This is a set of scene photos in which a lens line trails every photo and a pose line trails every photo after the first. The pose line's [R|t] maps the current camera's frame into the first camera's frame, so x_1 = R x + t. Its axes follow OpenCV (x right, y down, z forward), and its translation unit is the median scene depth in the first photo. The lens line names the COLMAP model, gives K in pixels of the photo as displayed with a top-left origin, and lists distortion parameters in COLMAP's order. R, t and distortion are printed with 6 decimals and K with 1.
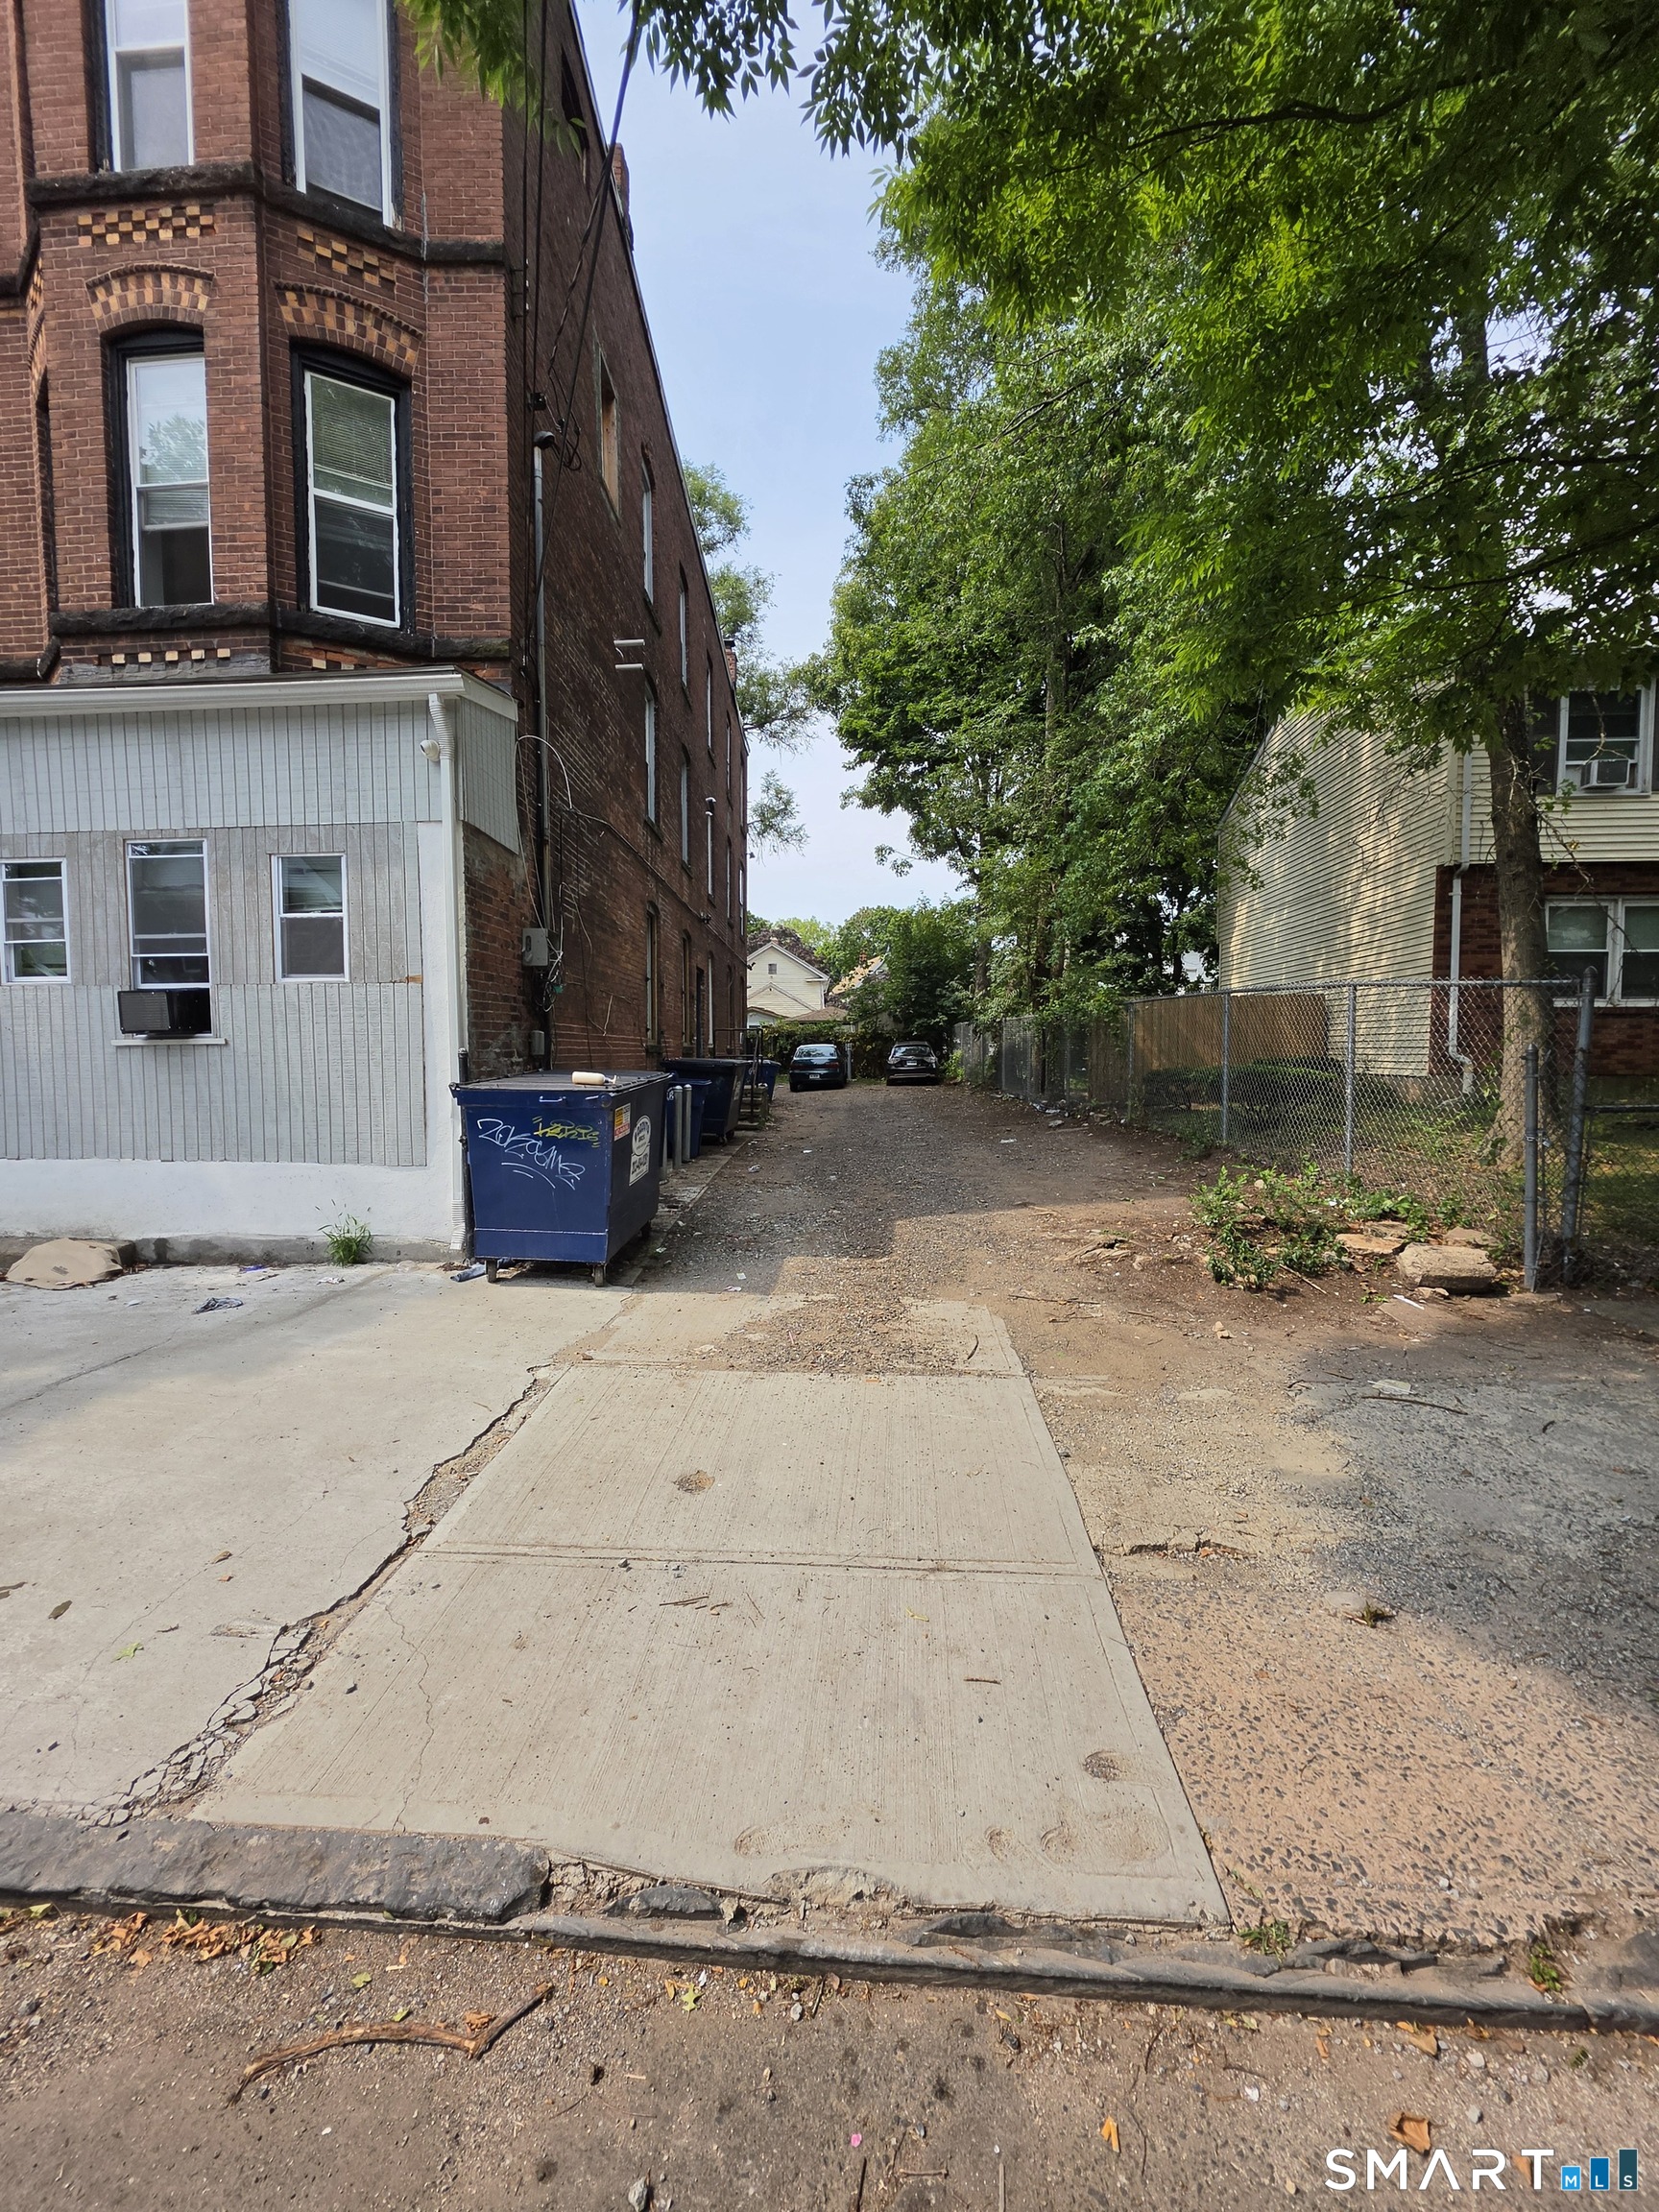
lens RADIAL K [[891.9, 0, 832.8], [0, 891.9, 1097.6], [0, 0, 1]] dist [0.001881, 0.000391]
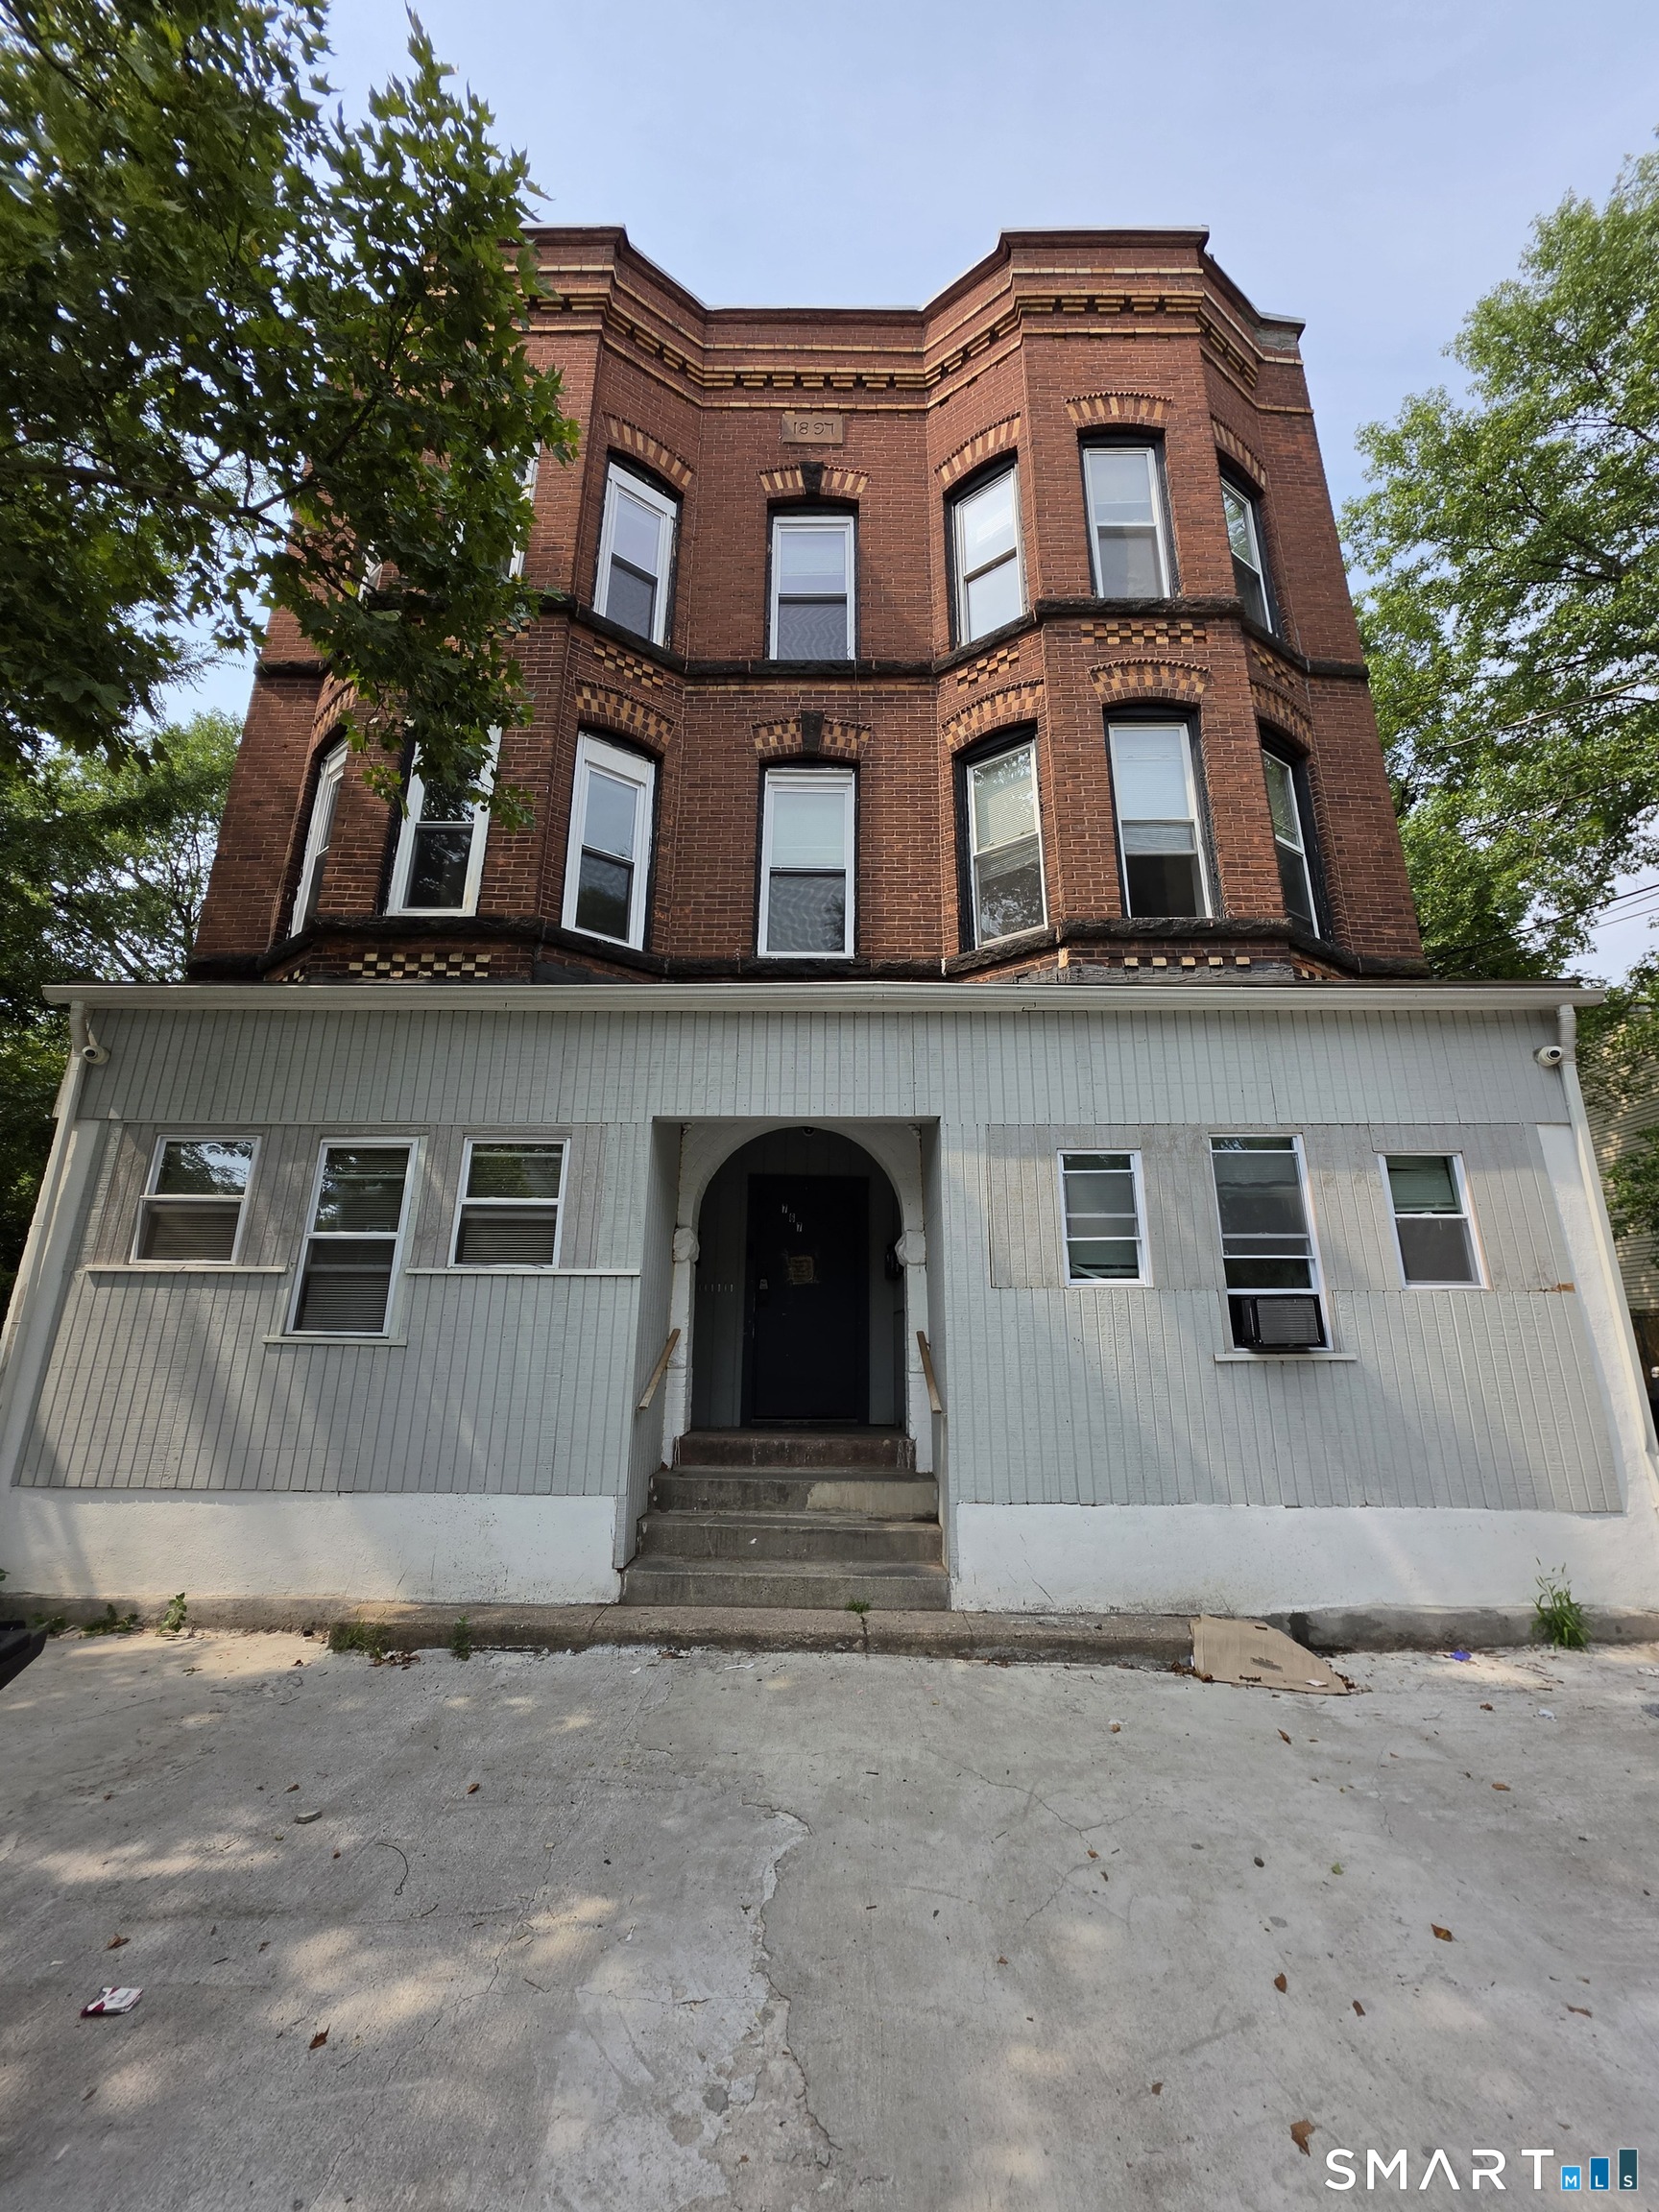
lens RADIAL K [[891.9, 0, 828.8], [0, 891.9, 1093.3], [0, 0, 1]] dist [0.001881, 0.000391]
pose [[0.996706, 0.031045, 0.074924, -1.236216], [-0.004625, 0.944088, -0.329661, -0.015721], [-0.080969, 0.328228, 0.941122, 0.127423]]
